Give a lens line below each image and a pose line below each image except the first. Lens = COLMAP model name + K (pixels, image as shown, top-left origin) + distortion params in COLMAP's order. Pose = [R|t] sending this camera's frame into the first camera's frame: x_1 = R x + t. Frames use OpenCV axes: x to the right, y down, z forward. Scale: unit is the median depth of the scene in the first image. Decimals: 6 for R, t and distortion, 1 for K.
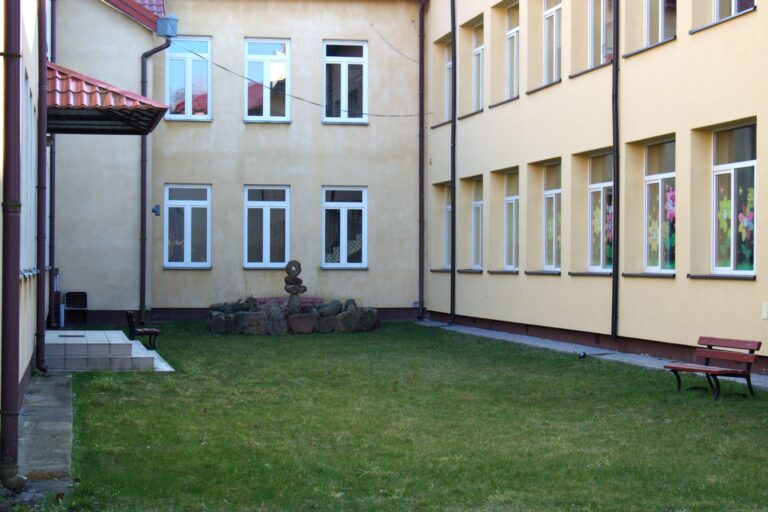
lens RADIAL K [[1726.9, 0, 384.0], [0, 1726.9, 256.0], [0, 0, 1]] dist [0.018576, 0.113321]
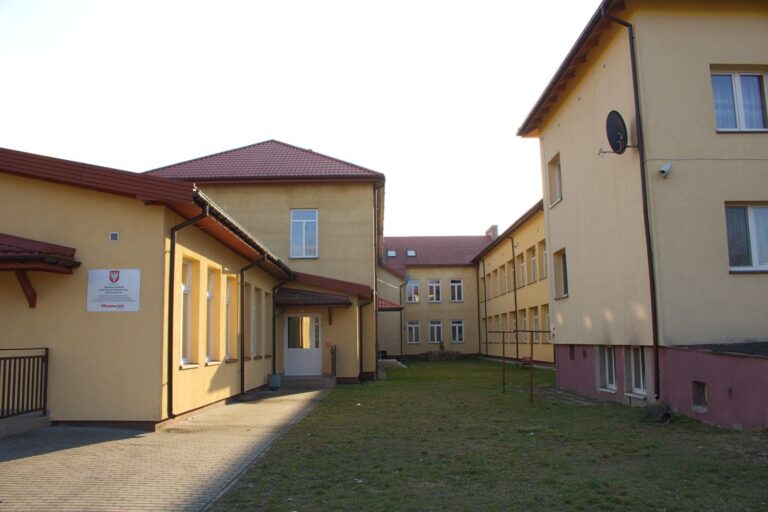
lens RADIAL K [[670.4, 0, 399.8], [0, 670.4, 256.2], [0, 0, 1]] dist [-0.005205, -0.001716]
pose [[0.988895, -0.039127, -0.143370, 0.067473], [0.021441, 0.992189, -0.122891, -0.002687], [0.147058, 0.118453, 0.982010, -0.415896]]
